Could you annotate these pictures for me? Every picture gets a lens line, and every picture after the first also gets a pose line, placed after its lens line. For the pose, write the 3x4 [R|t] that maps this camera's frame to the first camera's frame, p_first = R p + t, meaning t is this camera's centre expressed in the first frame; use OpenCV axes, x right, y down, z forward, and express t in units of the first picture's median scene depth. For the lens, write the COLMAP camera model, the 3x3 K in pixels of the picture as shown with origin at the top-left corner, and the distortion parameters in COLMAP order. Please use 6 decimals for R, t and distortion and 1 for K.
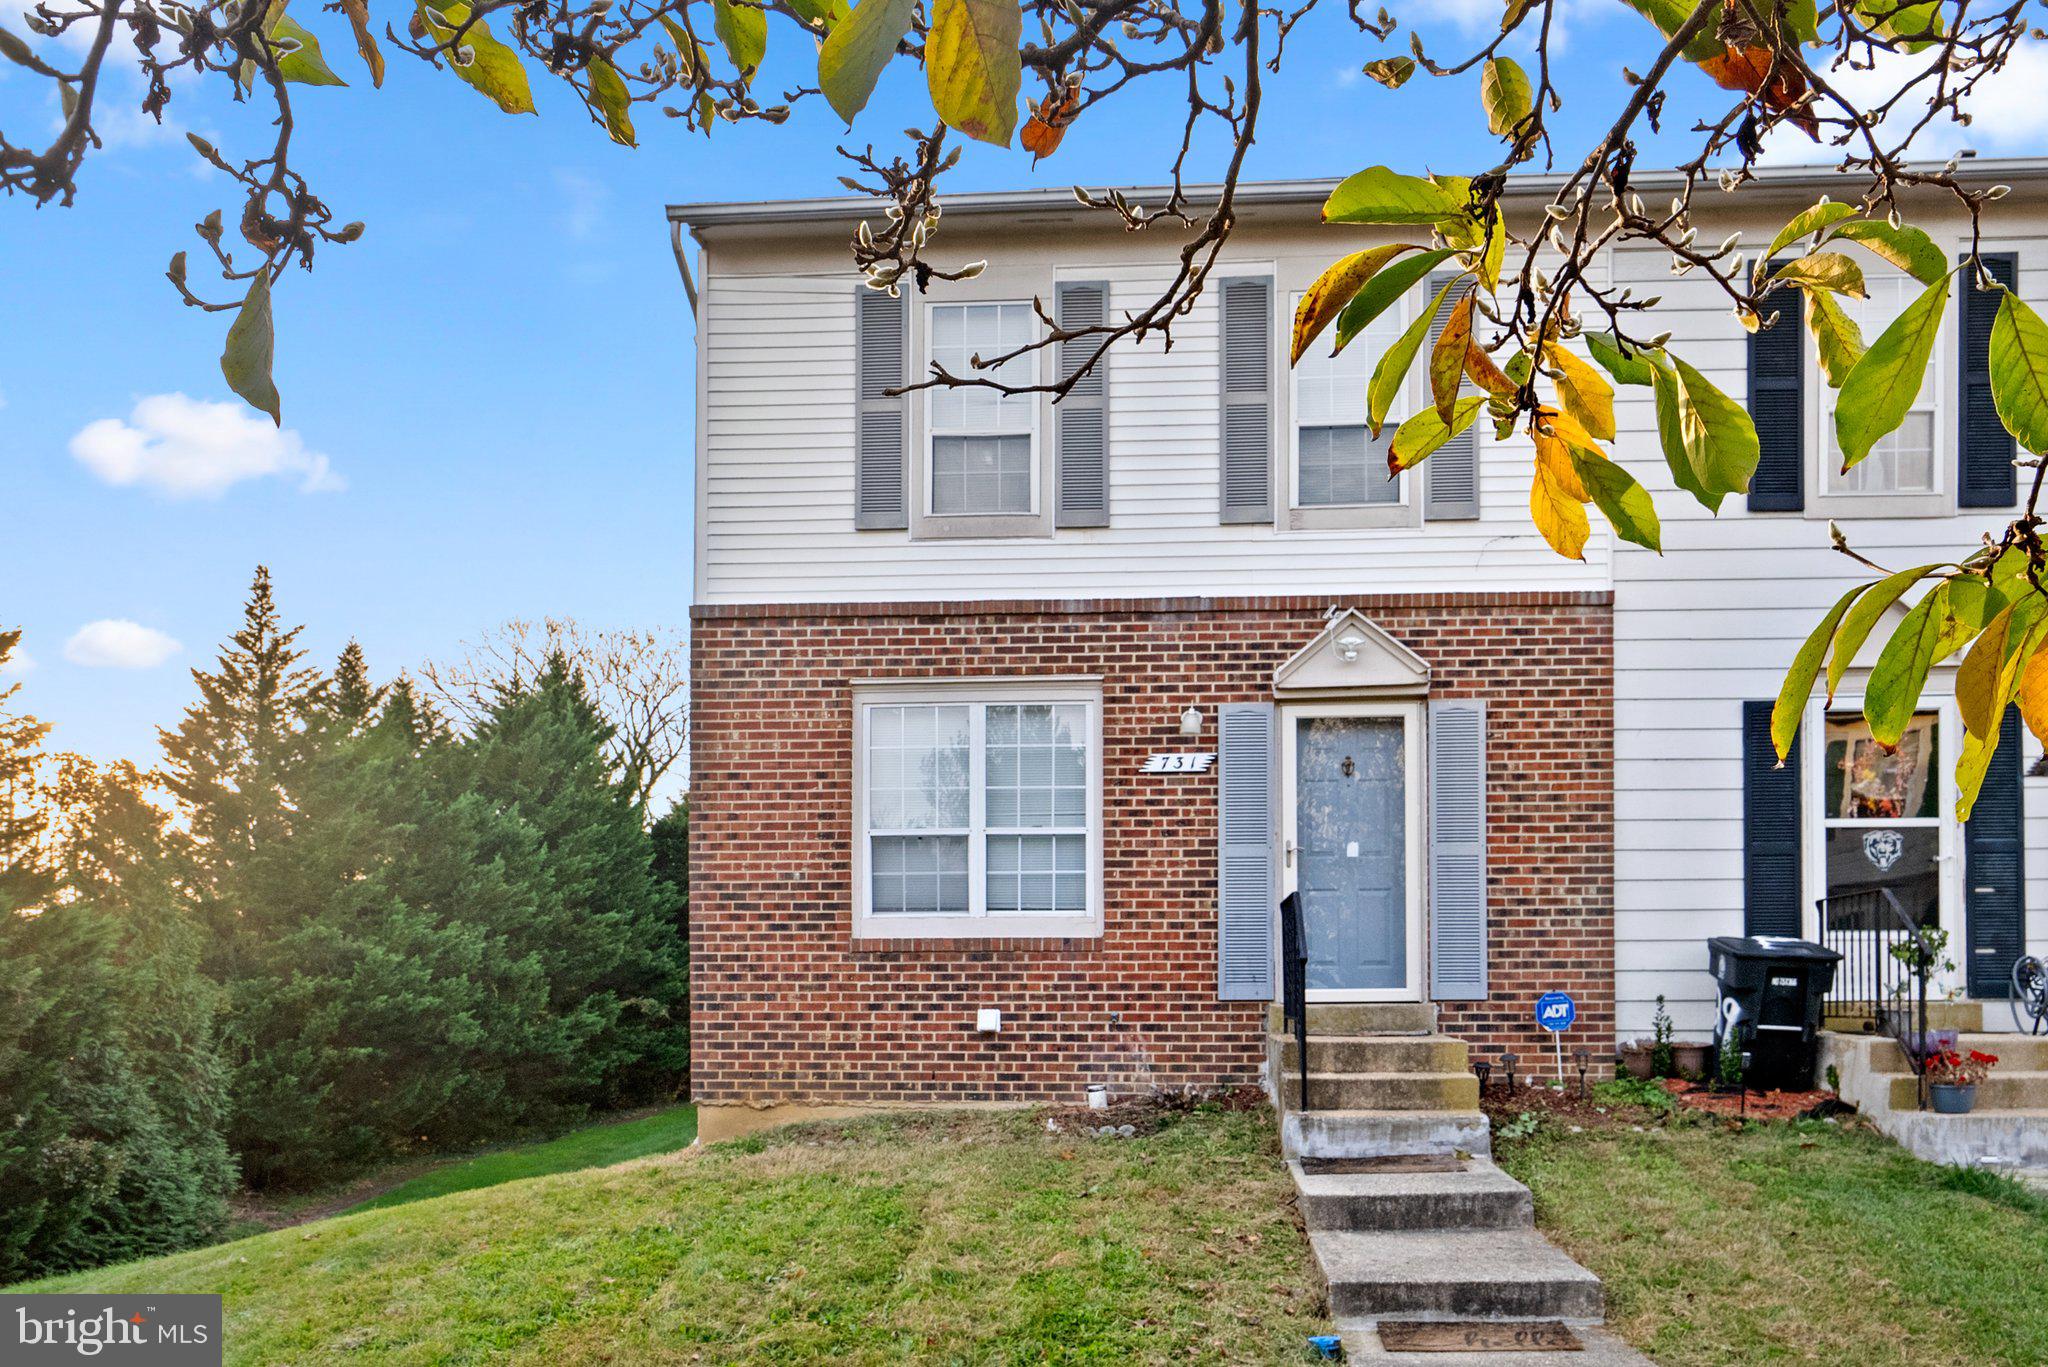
lens RADIAL K [[1526.1, 0, 1025.0], [0, 1526.1, 698.5], [0, 0, 1]] dist [0.007594, -0.004093]
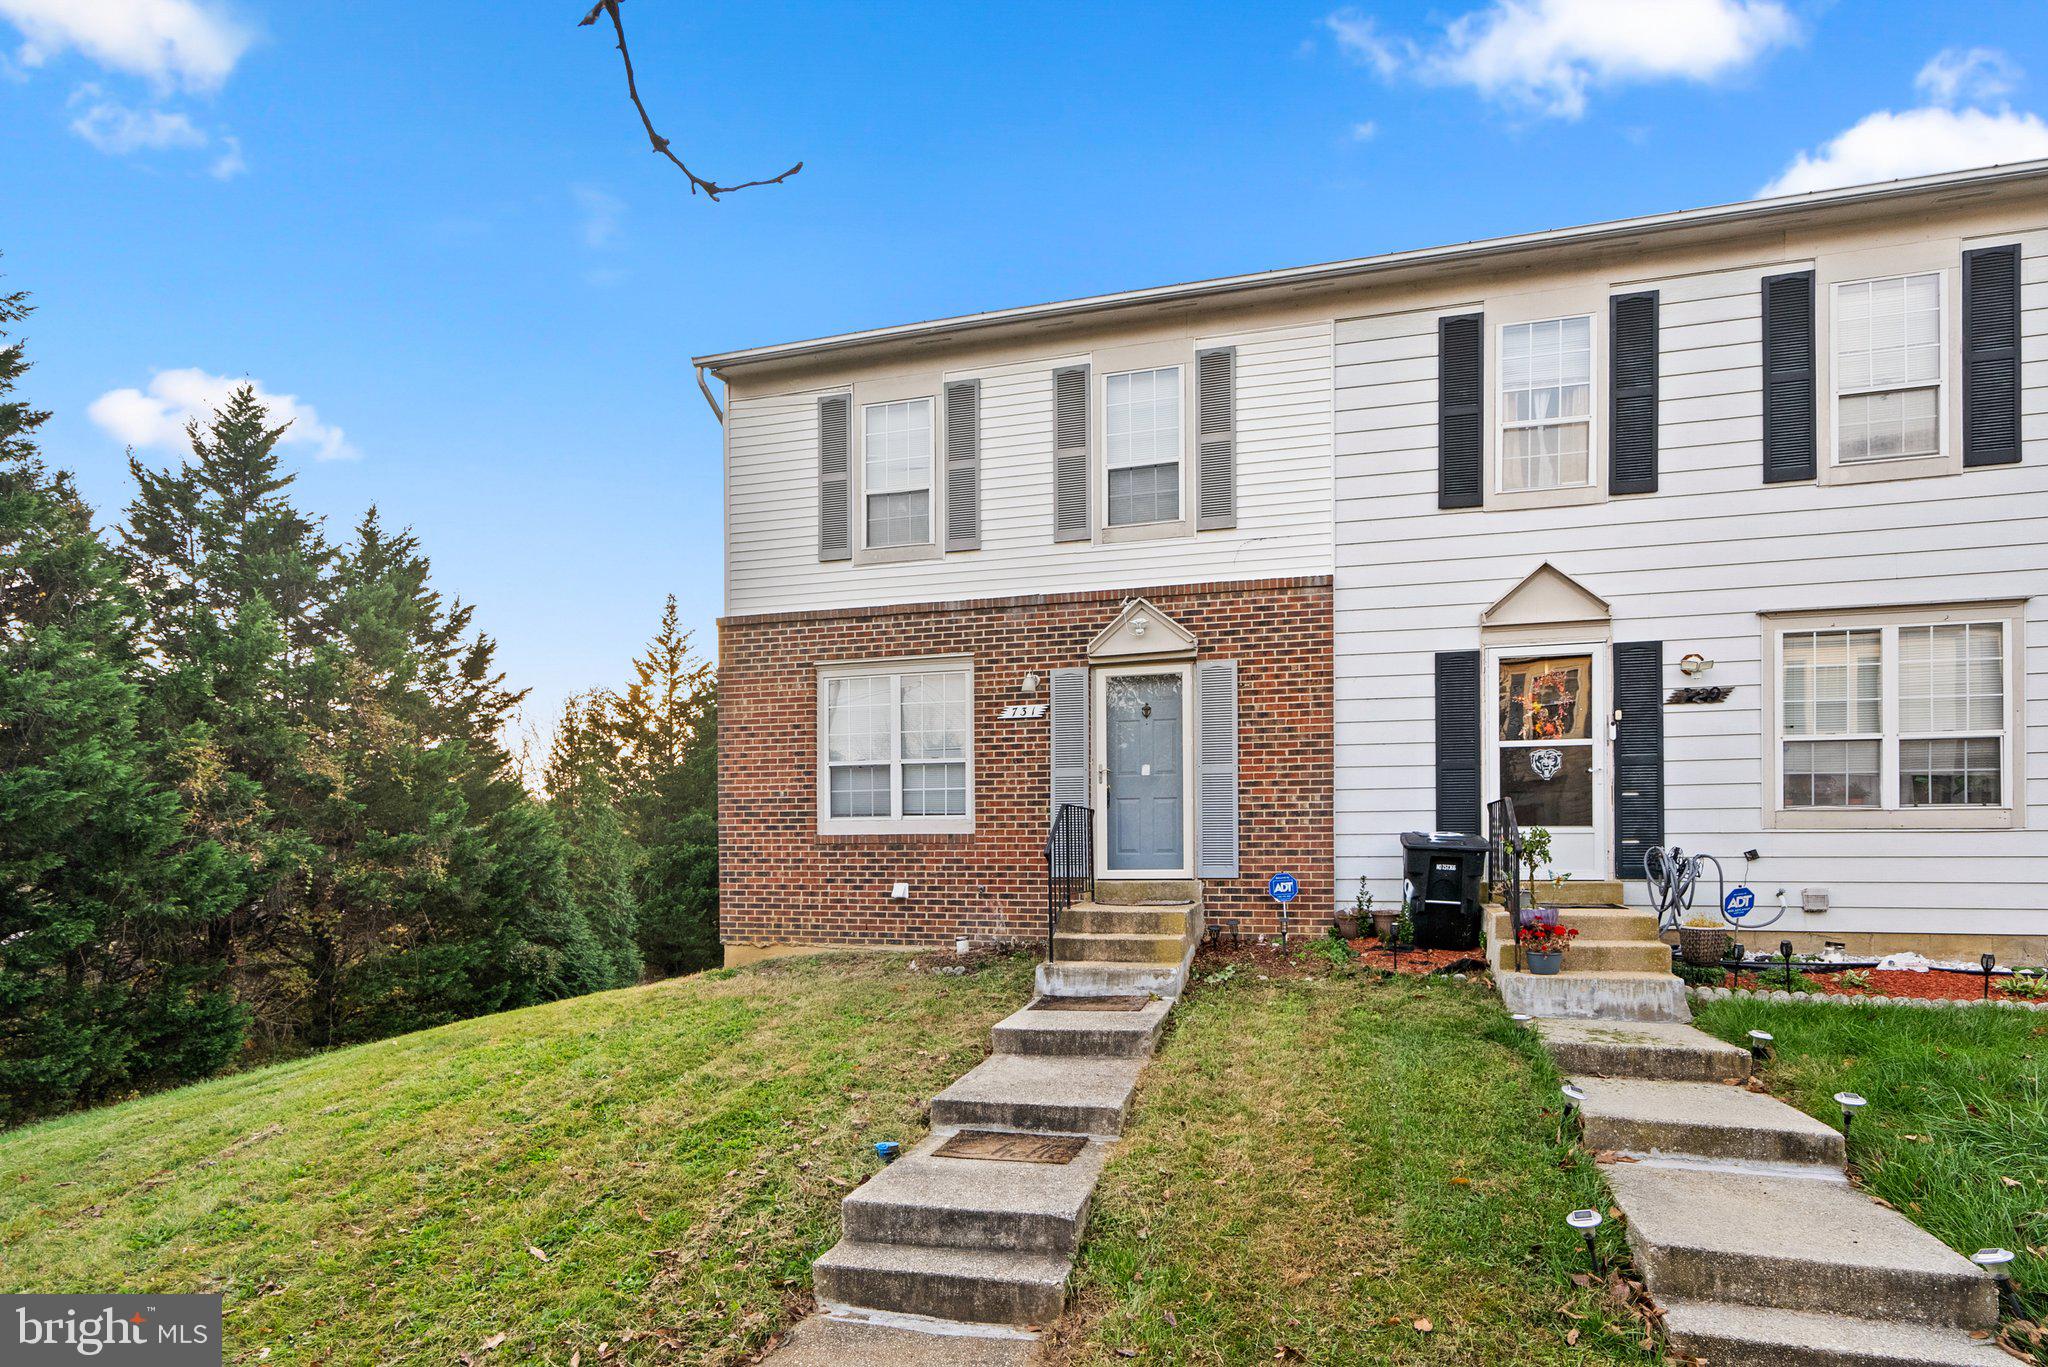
lens RADIAL K [[996.3, 0, 1022.8], [0, 996.3, 666.3], [0, 0, 1]] dist [0.001075, 0.000401]
pose [[0.979881, -0.038264, -0.195879, 0.286369], [0.040611, 0.999143, 0.007975, -0.007974], [0.195406, -0.015770, 0.980596, 0.083745]]
